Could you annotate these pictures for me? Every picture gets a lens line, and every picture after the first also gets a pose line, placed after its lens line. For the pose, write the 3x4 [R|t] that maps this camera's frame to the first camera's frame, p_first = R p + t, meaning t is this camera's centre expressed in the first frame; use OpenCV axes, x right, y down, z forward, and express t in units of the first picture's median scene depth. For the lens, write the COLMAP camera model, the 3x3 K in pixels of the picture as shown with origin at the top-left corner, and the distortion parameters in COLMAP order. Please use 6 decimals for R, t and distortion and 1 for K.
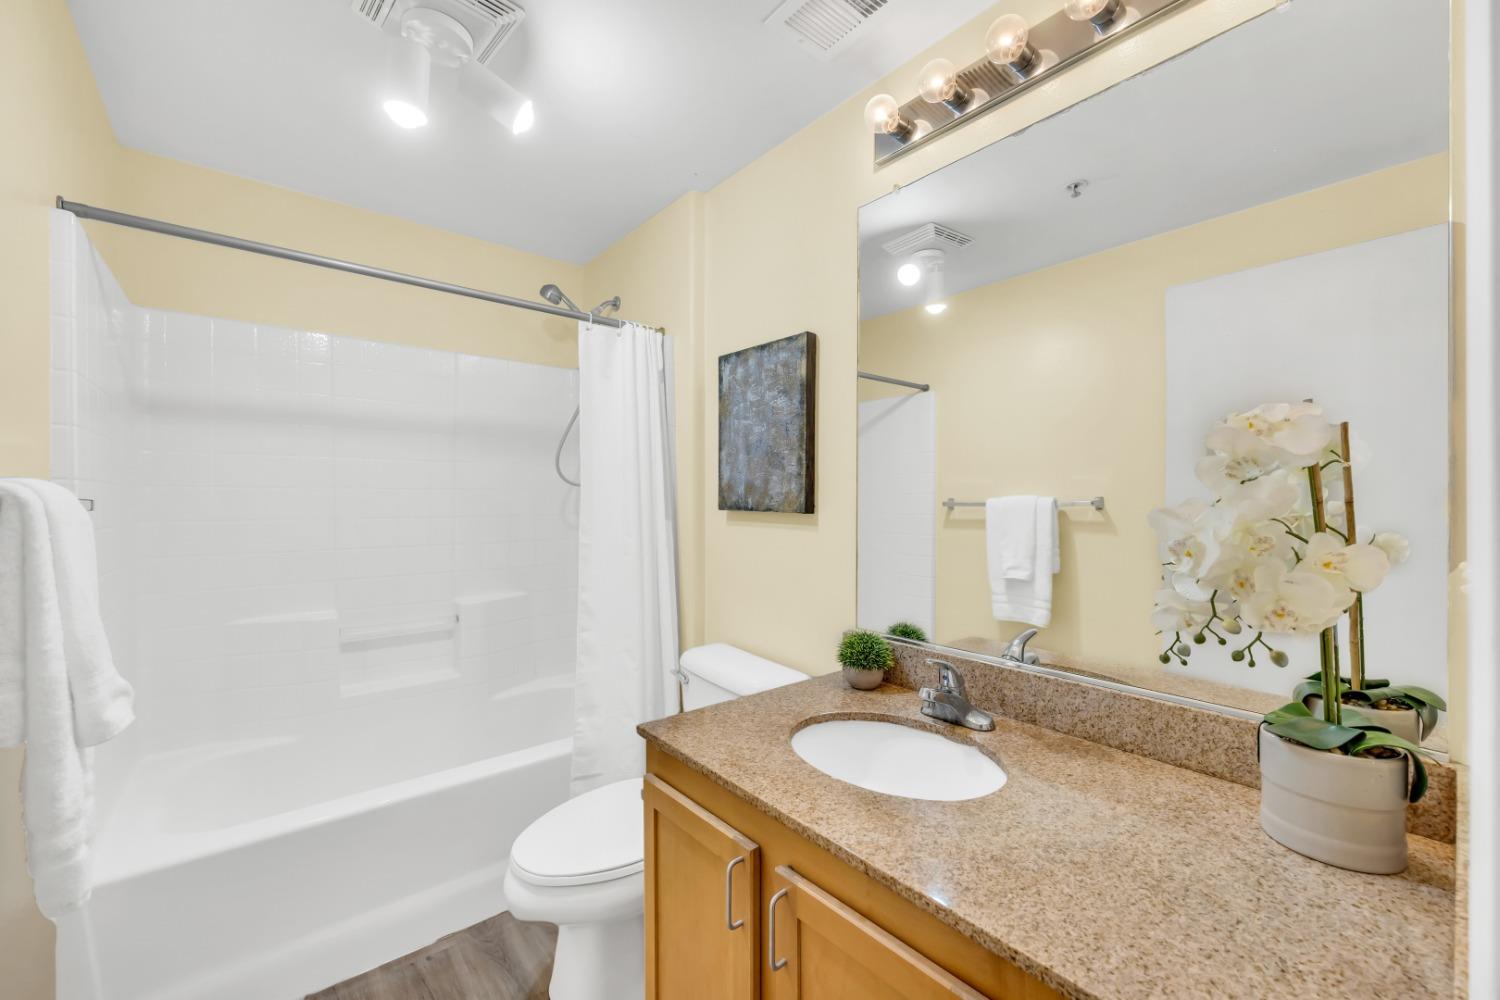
lens RADIAL K [[603.5, 0, 750.0], [0, 603.5, 500.0], [0, 0, 1]] dist [0.000789, 0.000198]
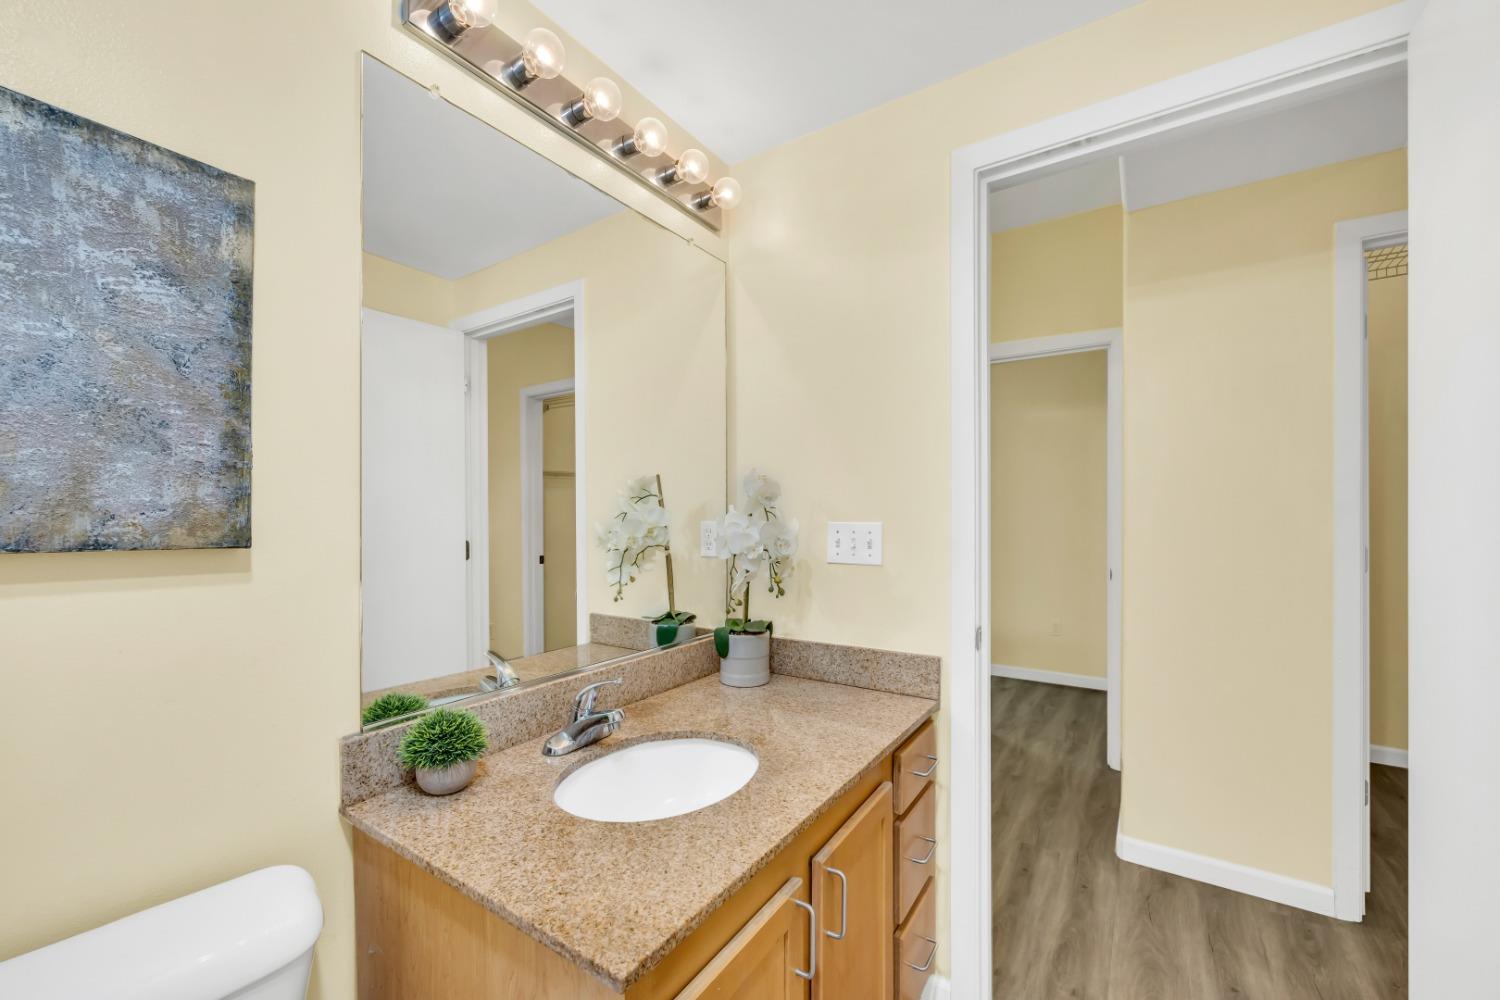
lens RADIAL K [[603.5, 0, 750.0], [0, 603.5, 500.0], [0, 0, 1]] dist [0.000789, 0.000198]
pose [[-0.297644, 0.022937, 0.954402, -0.491243], [0.002671, 0.999727, -0.023193, -0.003911], [-0.954673, -0.004354, -0.297624, 0.742072]]
